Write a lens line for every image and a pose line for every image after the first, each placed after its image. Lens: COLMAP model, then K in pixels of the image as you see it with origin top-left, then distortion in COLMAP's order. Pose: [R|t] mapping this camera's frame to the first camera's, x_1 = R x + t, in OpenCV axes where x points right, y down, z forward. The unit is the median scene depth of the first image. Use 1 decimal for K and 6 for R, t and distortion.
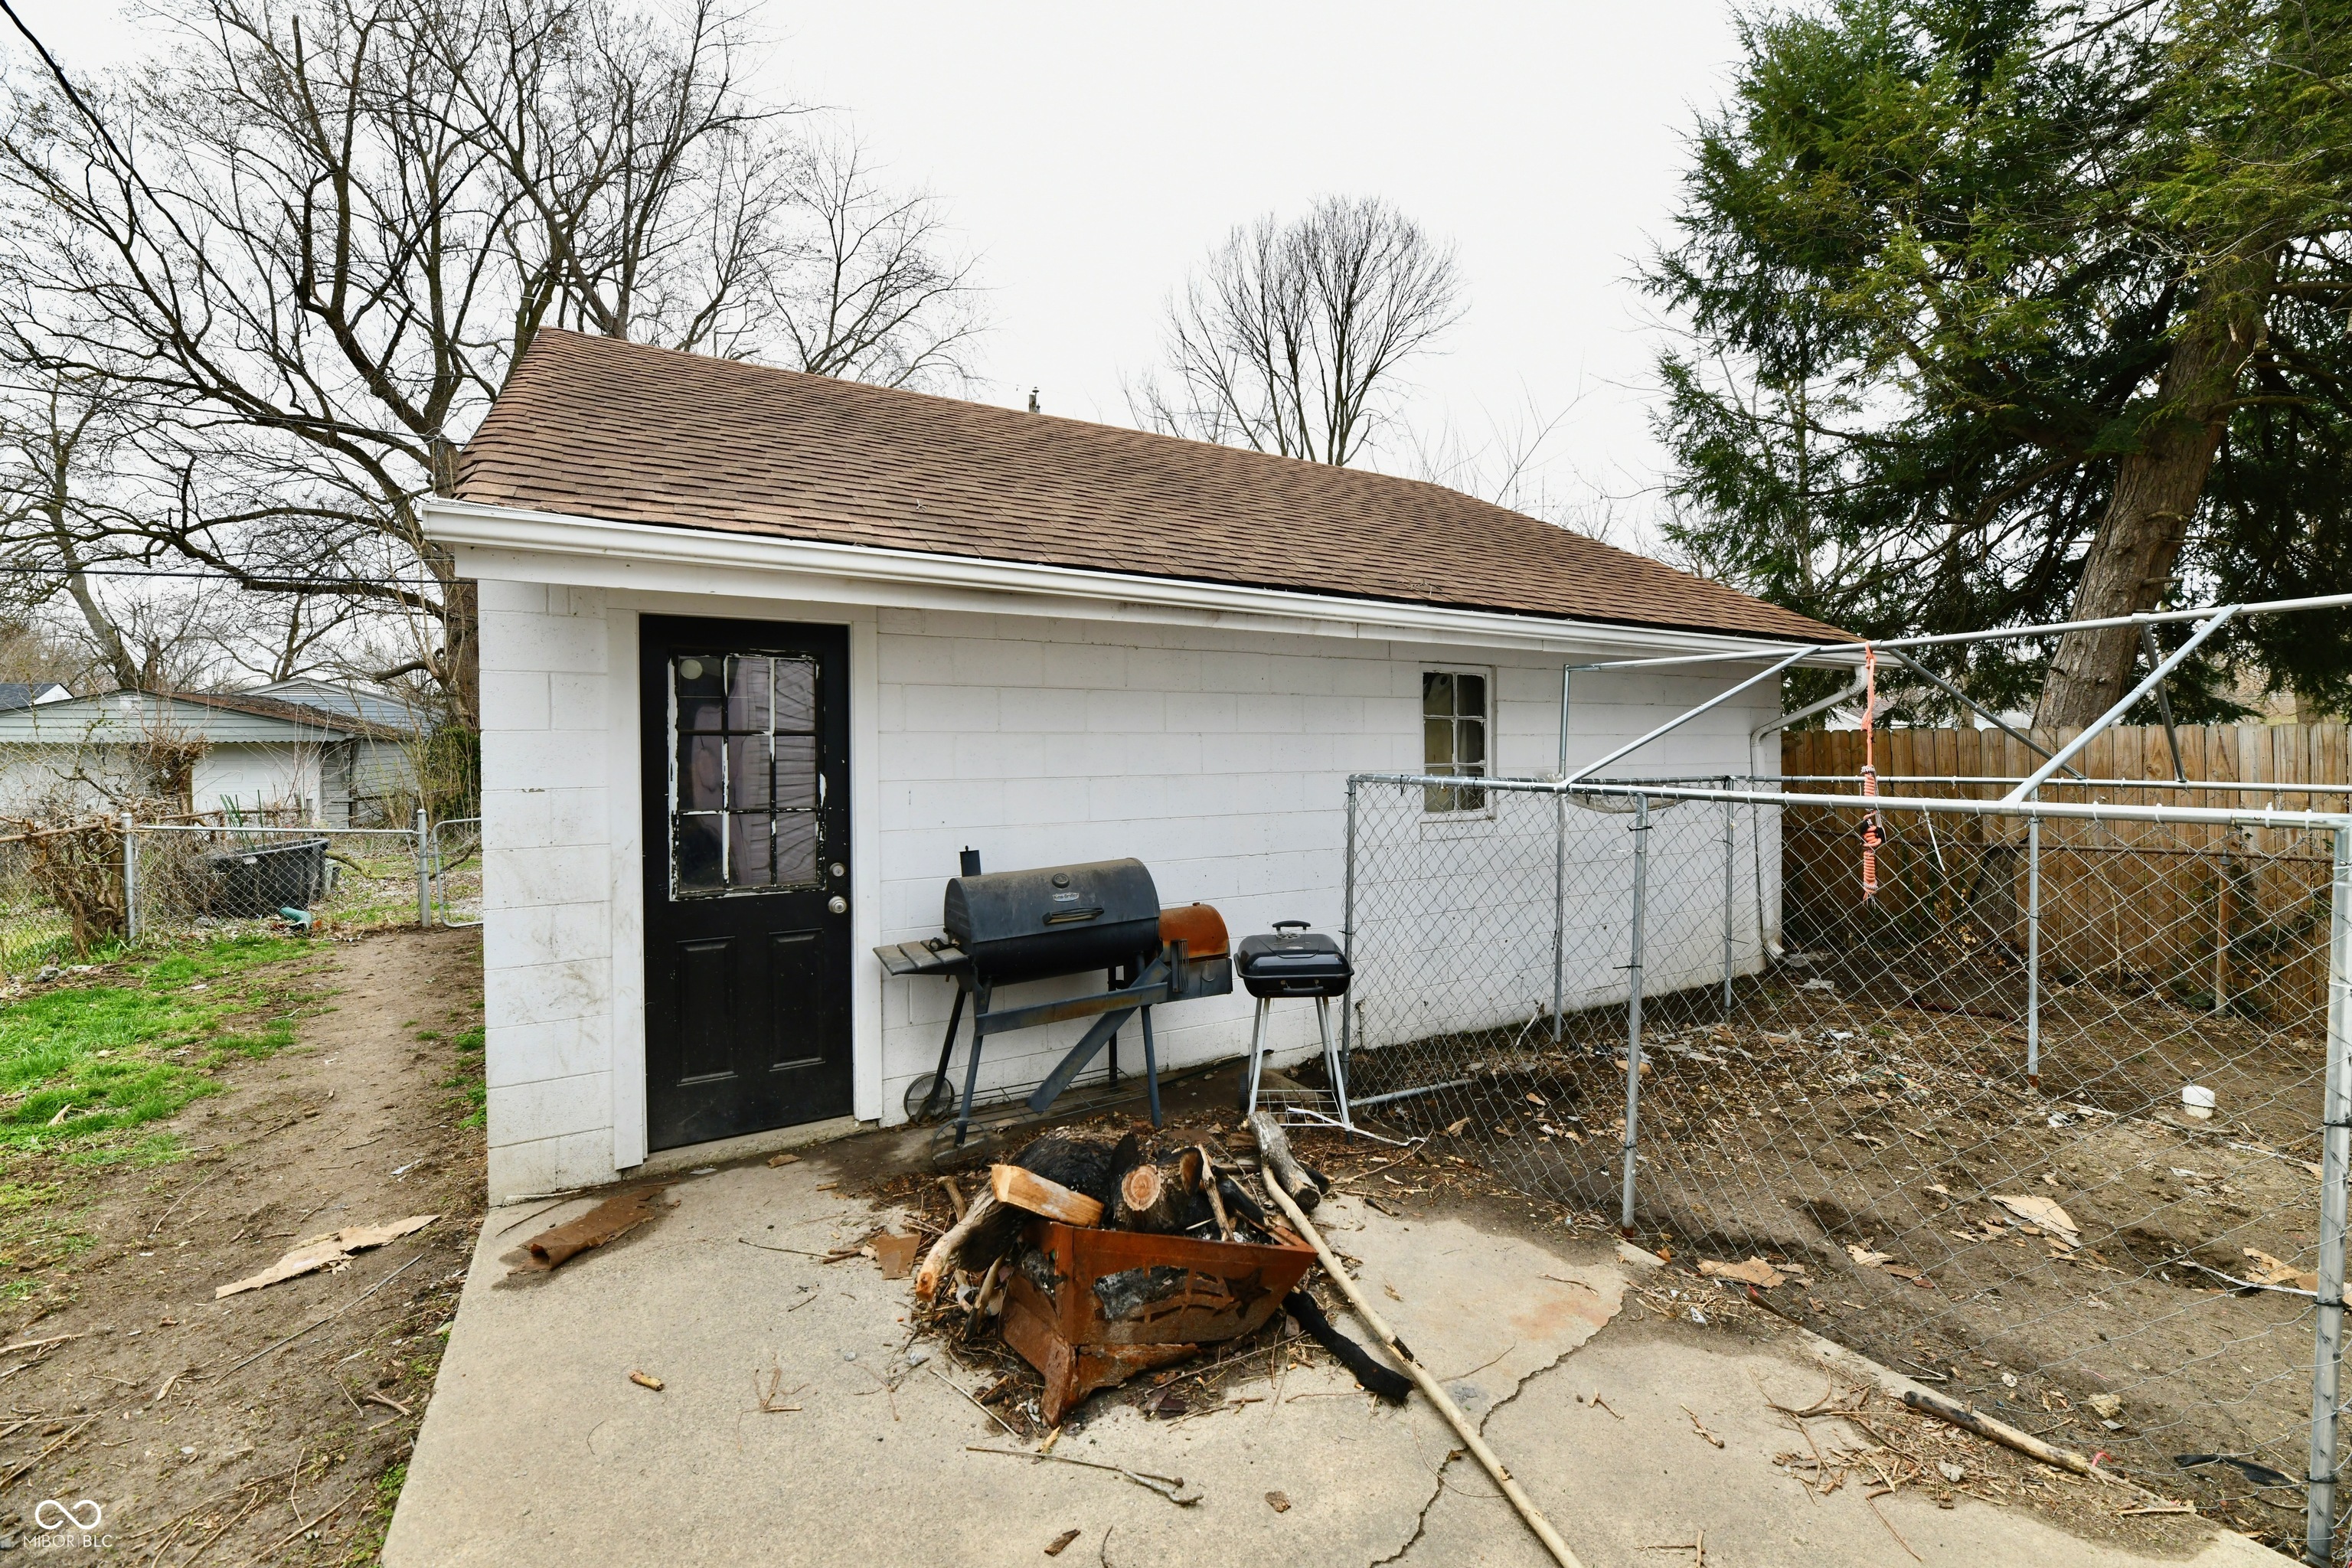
lens RADIAL K [[976.5, 0, 1172.9], [0, 976.5, 769.2], [0, 0, 1]] dist [0.001596, -0.004269]
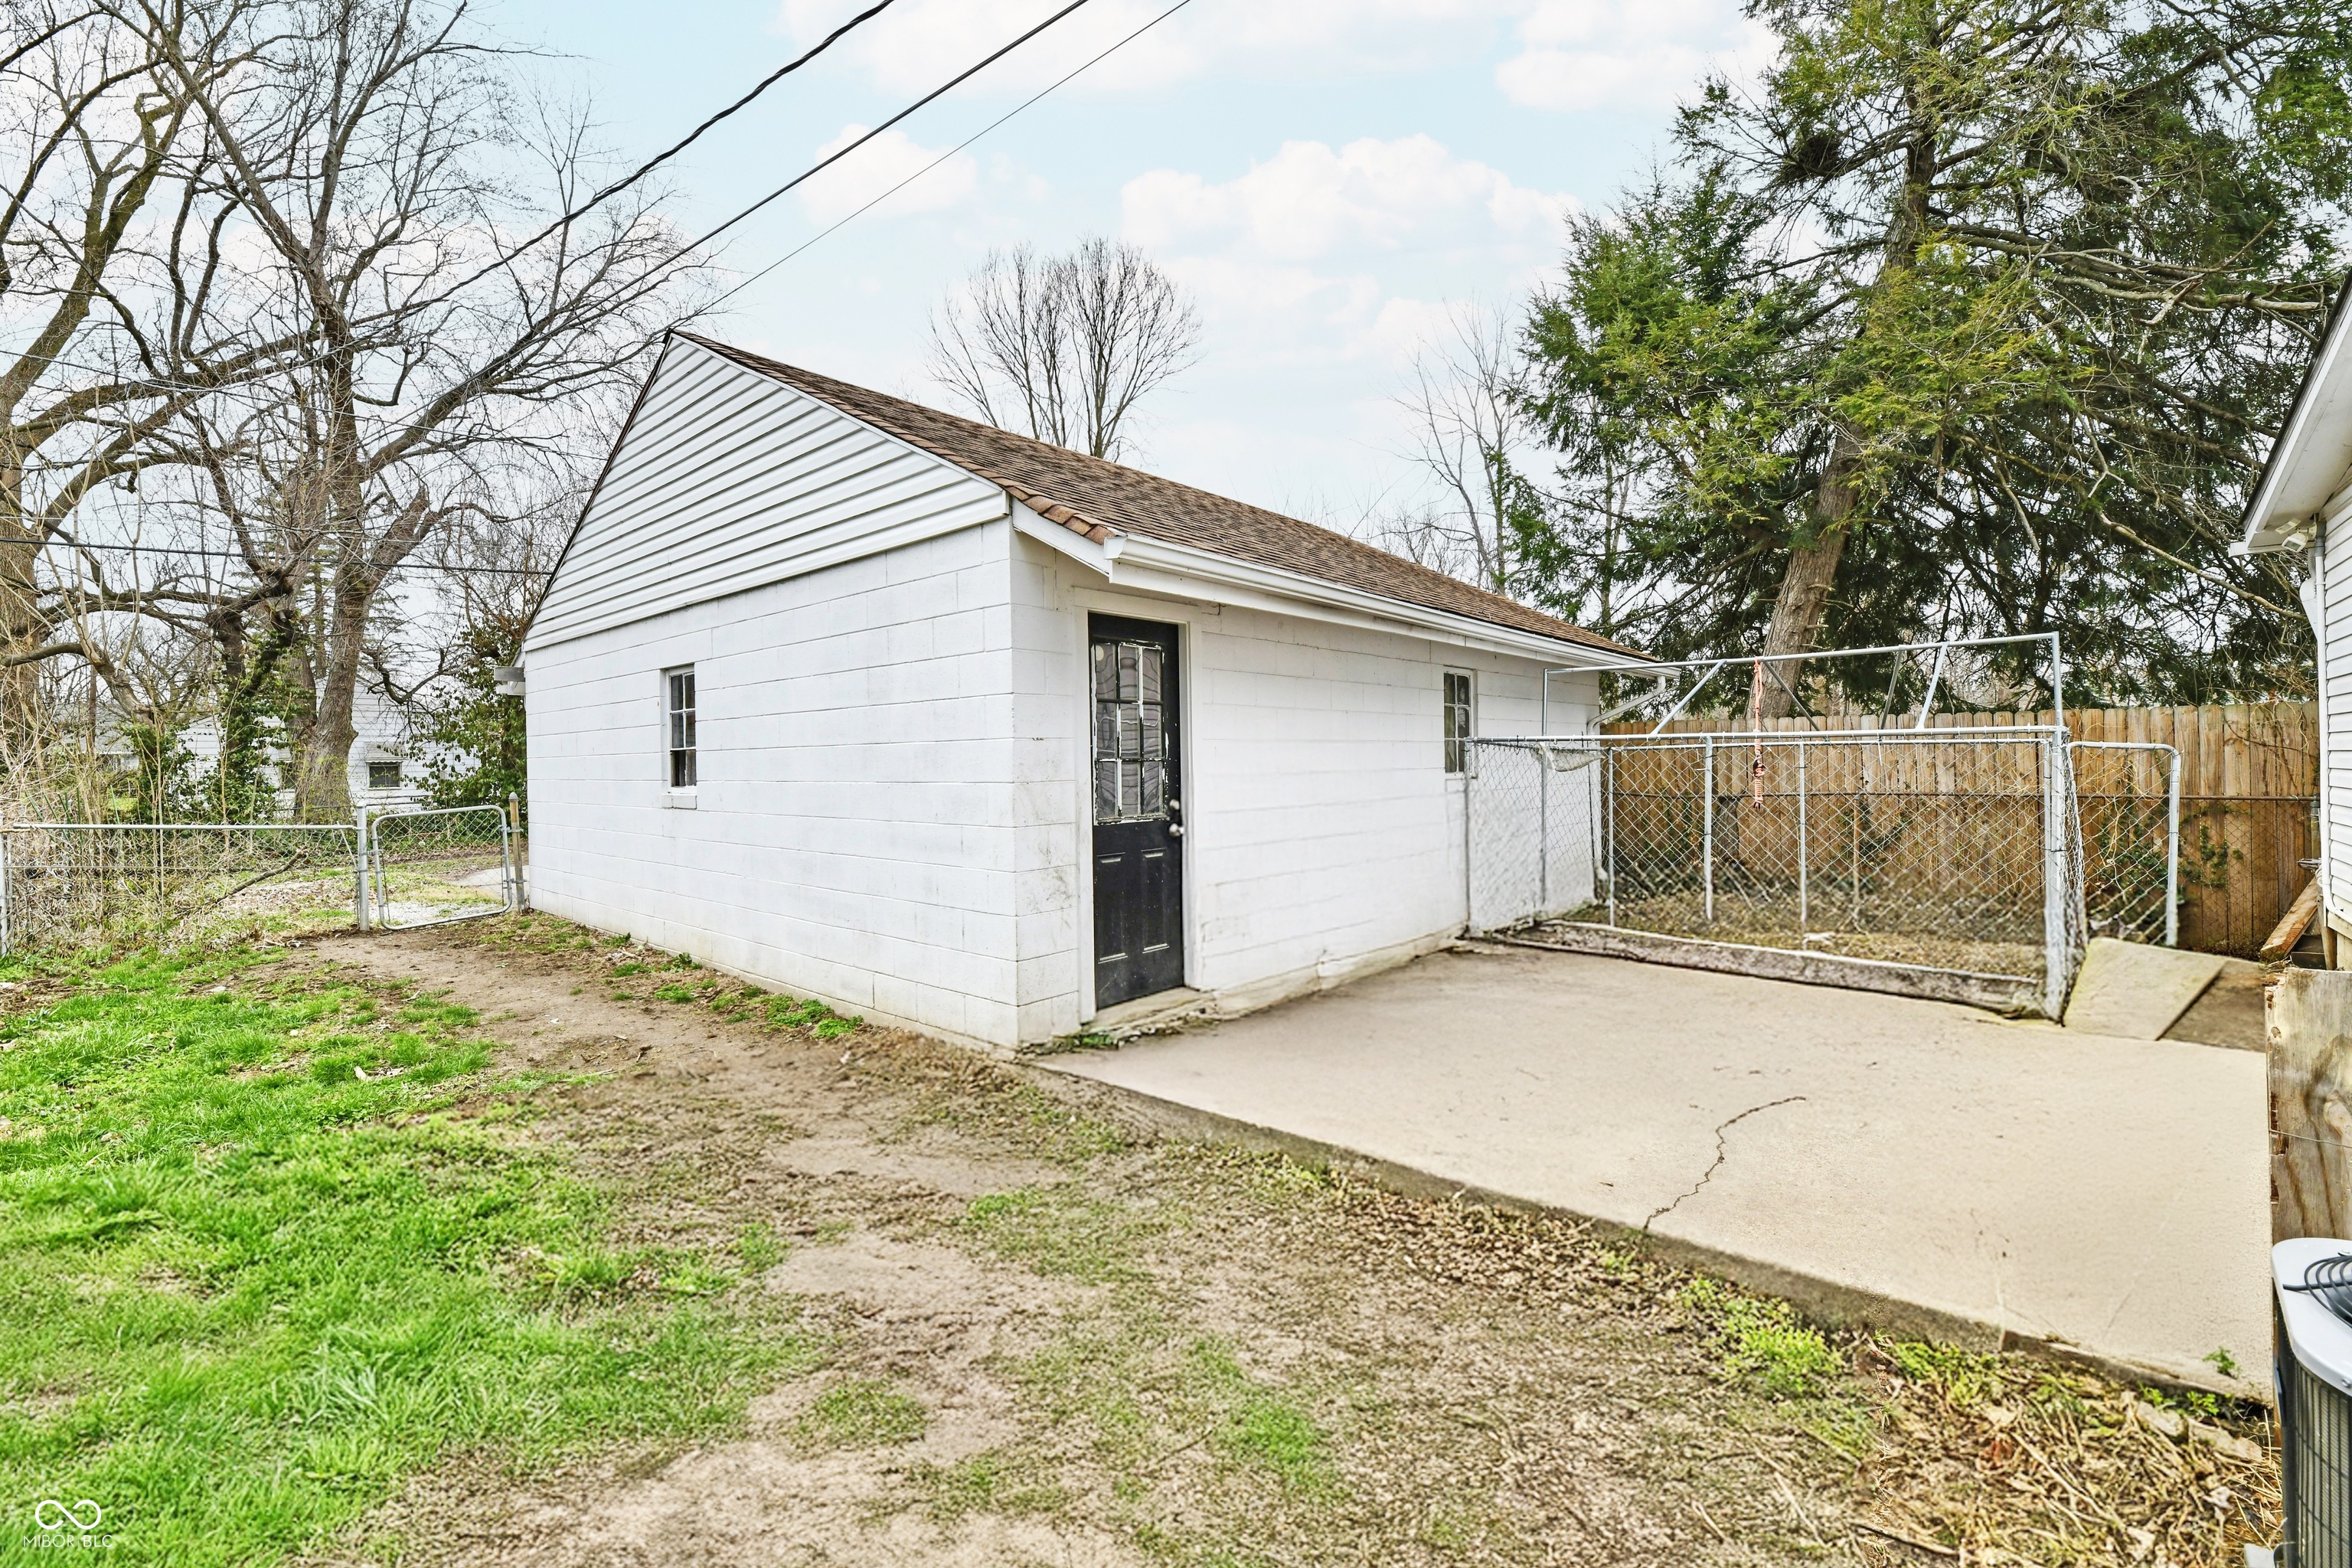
lens RADIAL K [[976.5, 0, 1183.9], [0, 976.5, 772.5], [0, 0, 1]] dist [0.001596, -0.004269]
pose [[0.945282, -0.009678, 0.326109, -0.389690], [0.012571, 0.999898, -0.006764, 0.034633], [-0.326011, 0.010493, 0.945308, -0.142146]]
